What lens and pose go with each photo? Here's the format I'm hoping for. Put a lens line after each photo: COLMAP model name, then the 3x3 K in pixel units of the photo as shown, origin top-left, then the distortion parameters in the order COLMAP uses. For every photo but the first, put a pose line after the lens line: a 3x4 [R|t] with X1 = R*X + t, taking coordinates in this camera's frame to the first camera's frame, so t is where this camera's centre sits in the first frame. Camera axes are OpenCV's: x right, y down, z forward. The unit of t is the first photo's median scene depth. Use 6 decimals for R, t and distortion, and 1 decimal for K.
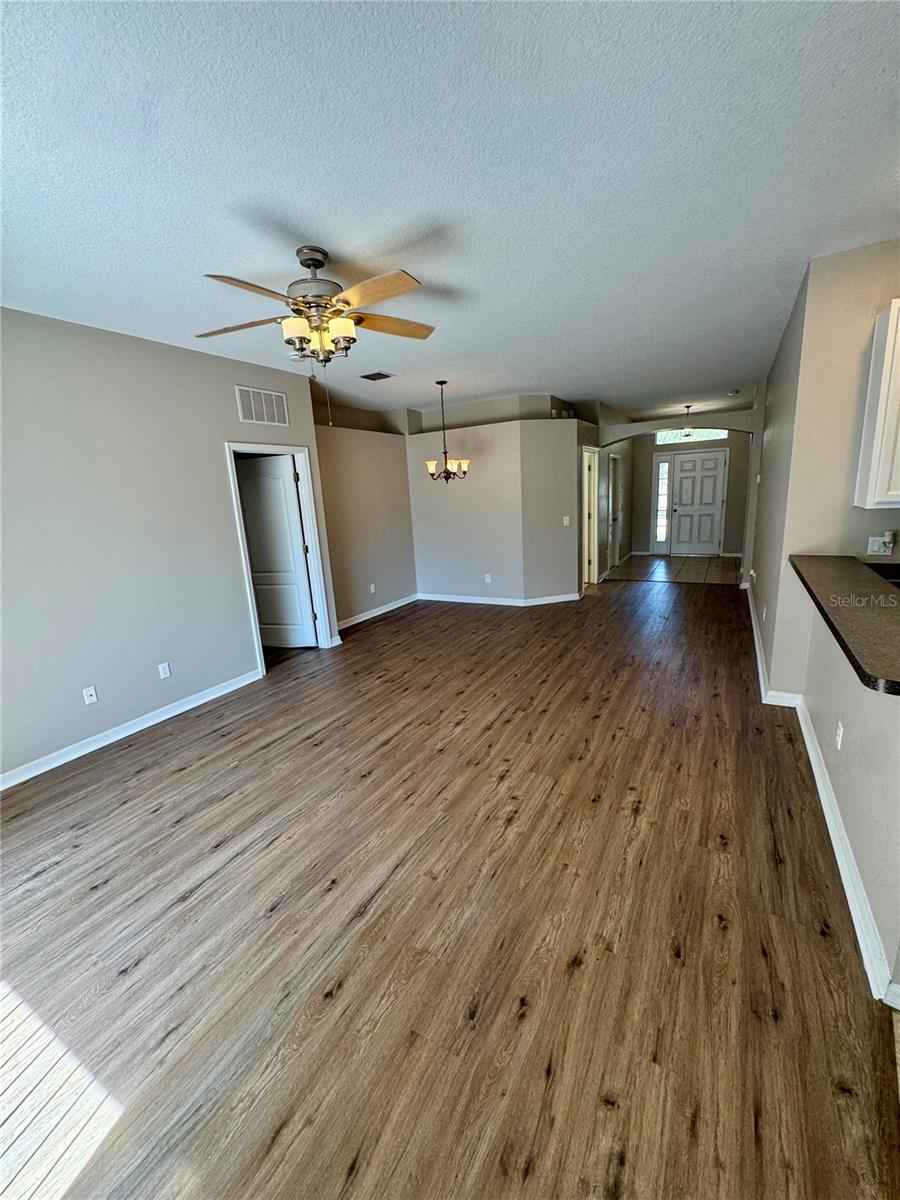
lens RADIAL K [[482.0, 0, 452.2], [0, 482.0, 599.7], [0, 0, 1]] dist [-0.001241, -0.000032]
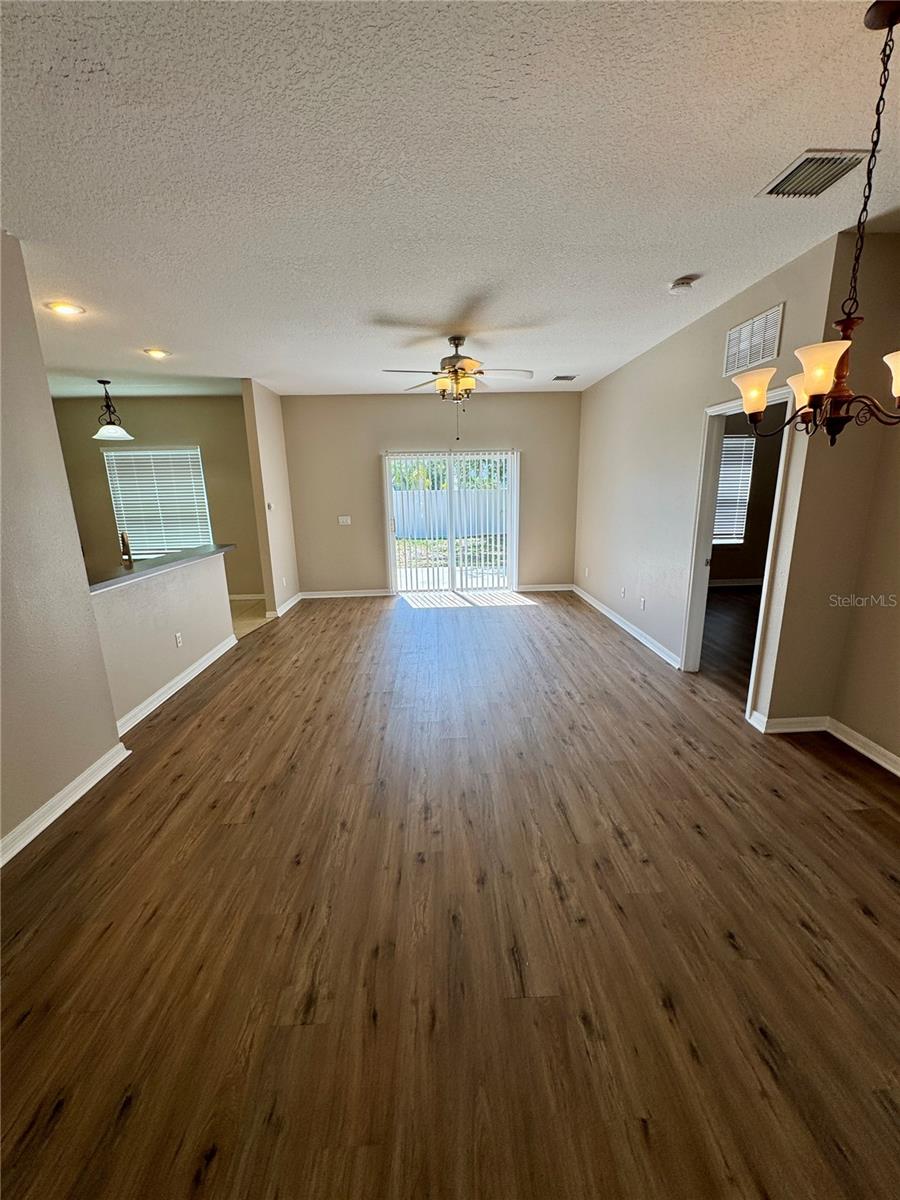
lens RADIAL K [[482.0, 0, 452.2], [0, 482.0, 599.7], [0, 0, 1]] dist [-0.001241, -0.000032]
pose [[-0.847839, 0.196288, -0.492585, 0.514769], [-0.046614, 0.897774, 0.437982, -0.439923], [0.528201, 0.394300, -0.752018, 1.822842]]
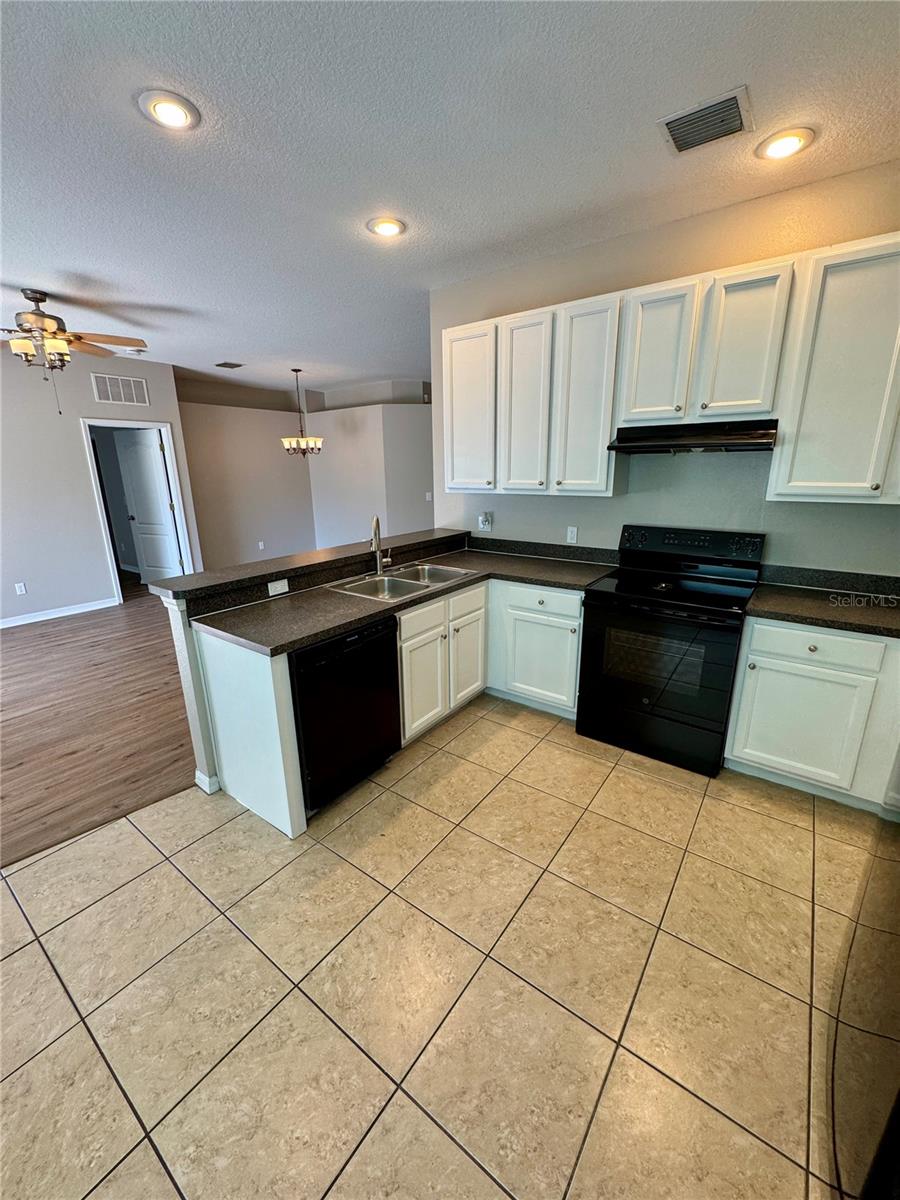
lens RADIAL K [[482.0, 0, 452.2], [0, 482.0, 599.7], [0, 0, 1]] dist [-0.001241, -0.000032]
pose [[0.991593, 0.076586, -0.104301, 0.798094], [-0.071029, 0.995902, 0.055991, 0.017585], [0.108161, -0.048111, 0.992968, -0.228310]]
